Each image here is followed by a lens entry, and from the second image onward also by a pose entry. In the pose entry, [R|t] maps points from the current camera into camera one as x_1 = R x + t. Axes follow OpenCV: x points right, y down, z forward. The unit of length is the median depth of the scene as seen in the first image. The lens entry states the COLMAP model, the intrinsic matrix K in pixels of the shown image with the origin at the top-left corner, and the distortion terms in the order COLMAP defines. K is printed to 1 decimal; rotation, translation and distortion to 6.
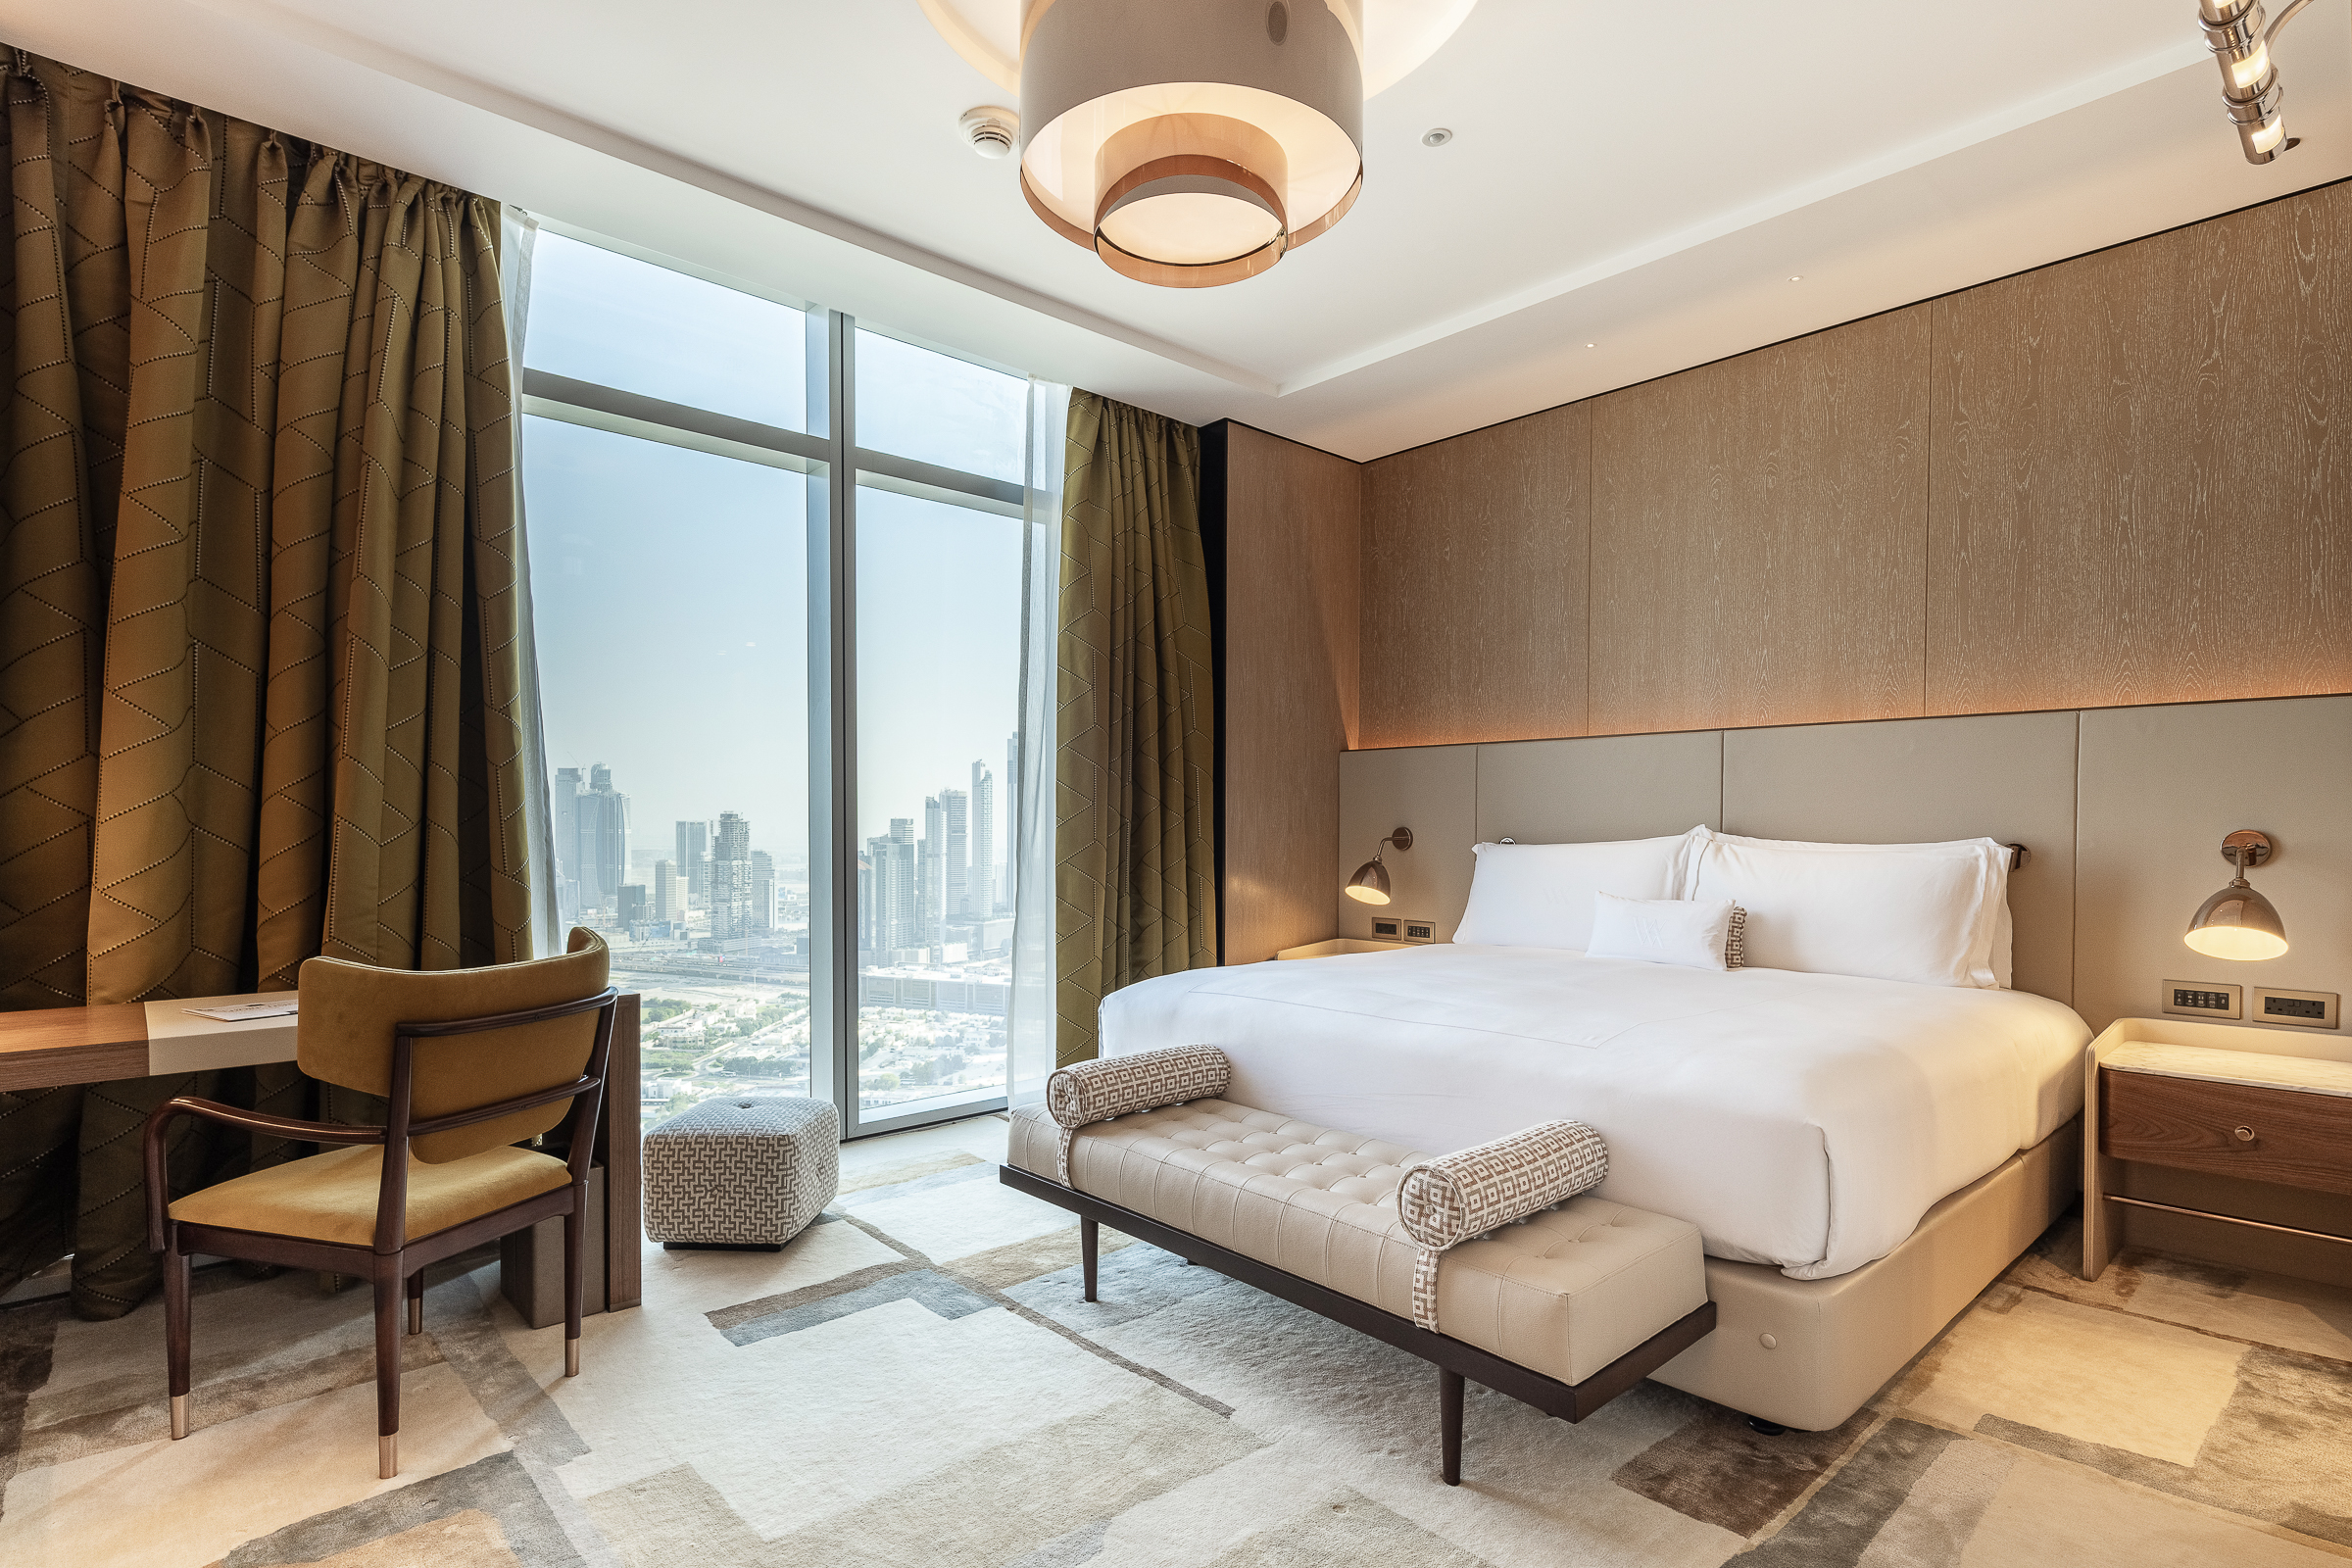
lens RADIAL K [[1151.7, 0, 1172.1], [0, 1151.7, 830.1], [0, 0, 1]] dist [0.001905, -0.001156]
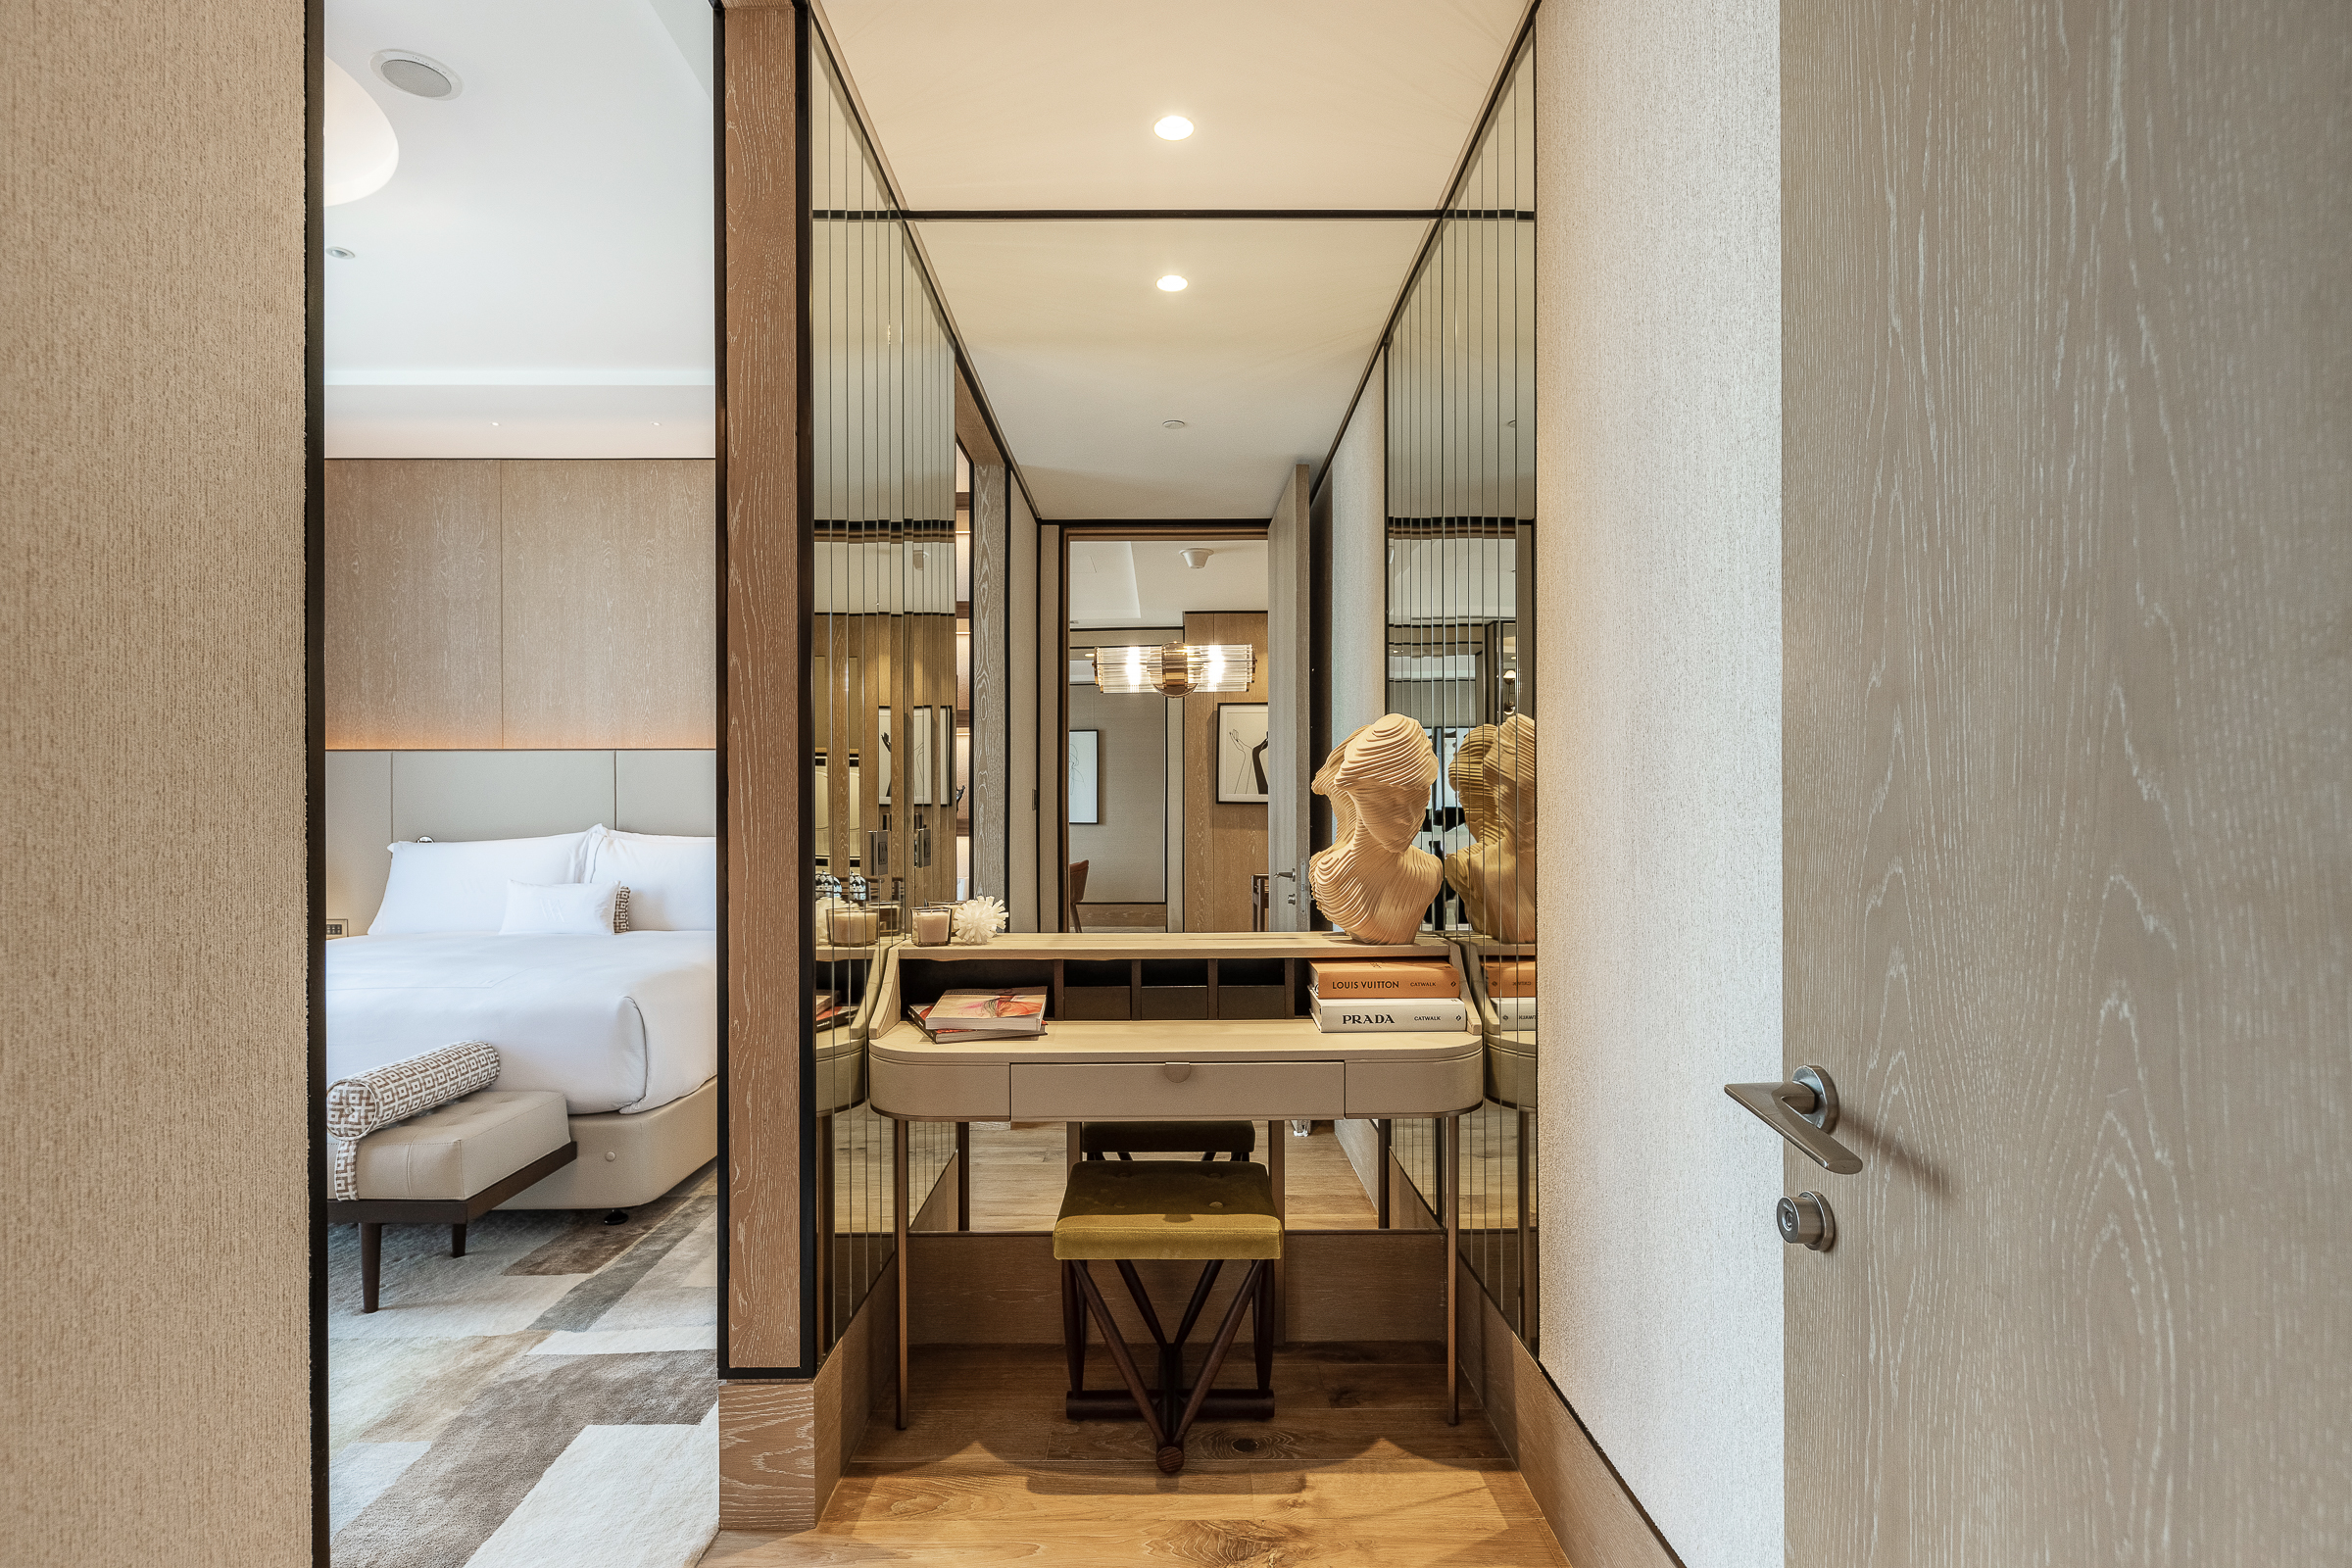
lens RADIAL K [[1151.7, 0, 1172.1], [0, 1151.7, 830.1], [0, 0, 1]] dist [0.001905, -0.001156]
pose [[0.661548, -0.013285, 0.749785, -0.140599], [0.010845, 0.999908, 0.008148, -0.002511], [-0.749824, 0.002741, 0.661632, -0.593896]]
